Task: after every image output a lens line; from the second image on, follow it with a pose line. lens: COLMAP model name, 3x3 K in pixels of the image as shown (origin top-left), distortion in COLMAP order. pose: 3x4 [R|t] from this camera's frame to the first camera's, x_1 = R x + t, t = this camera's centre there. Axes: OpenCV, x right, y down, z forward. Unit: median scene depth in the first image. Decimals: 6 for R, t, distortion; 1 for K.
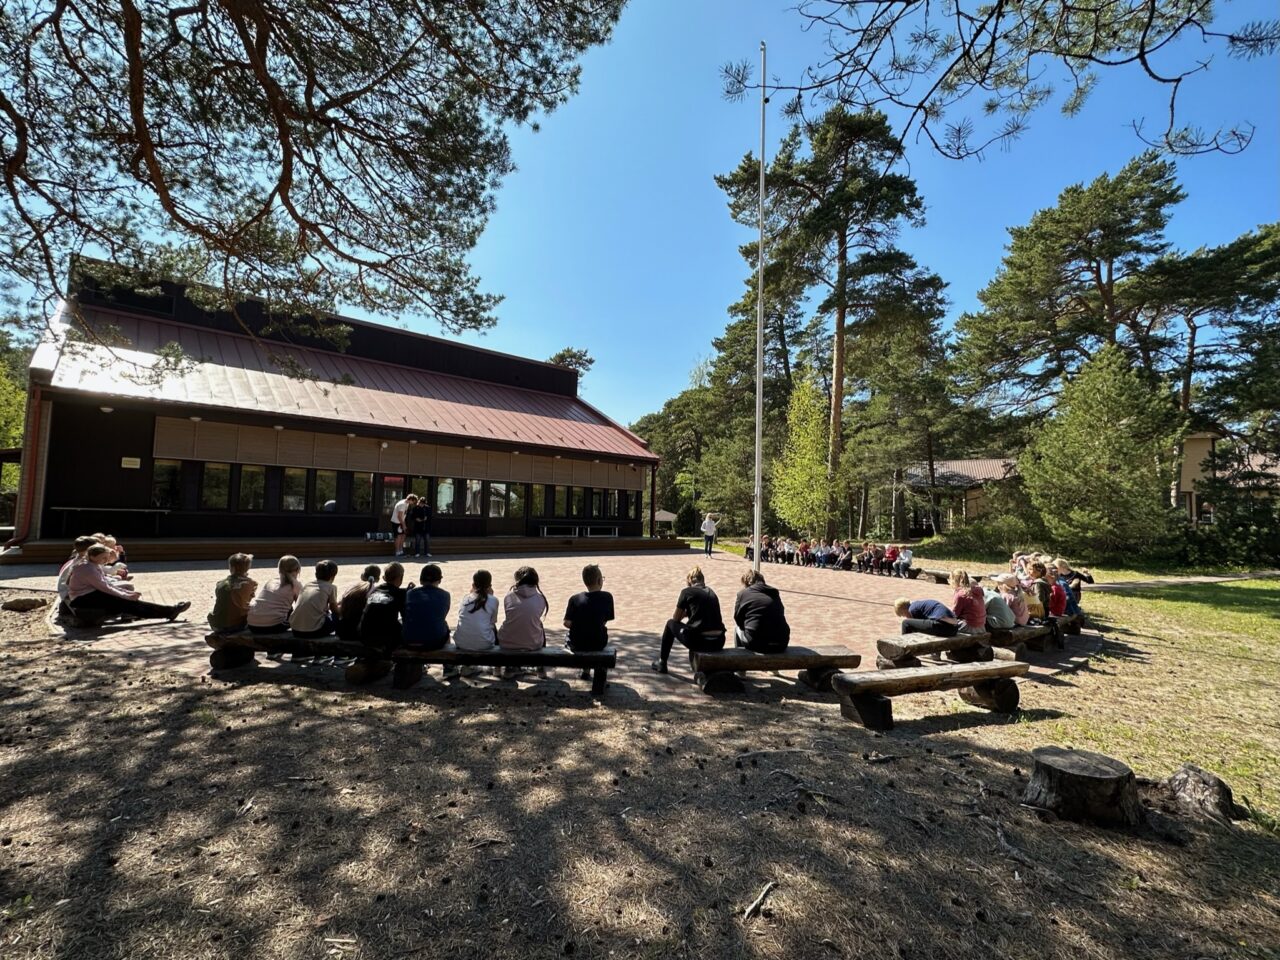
lens RADIAL K [[603.6, 0, 640.0], [0, 603.6, 480.0], [0, 0, 1]] dist [0.002309, 0.000391]
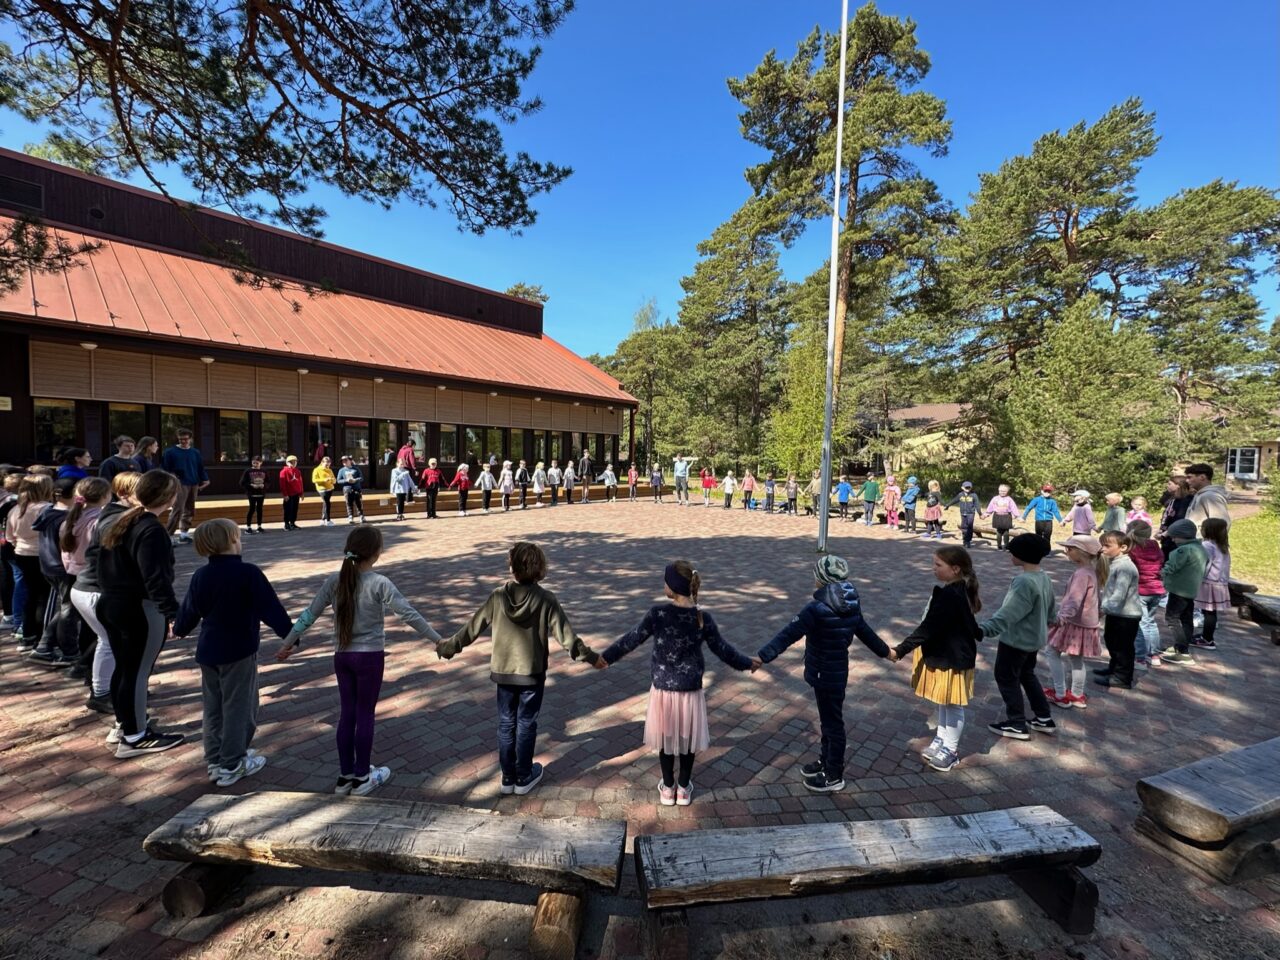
lens RADIAL K [[540.9, 0, 635.1], [0, 540.9, 478.7], [0, 0, 1]] dist [0.001094, -0.000151]
pose [[0.990246, -0.009693, 0.138995, -0.125688], [-0.005979, 0.993702, 0.111891, -0.012625], [-0.139204, -0.111631, 0.983952, 0.179093]]
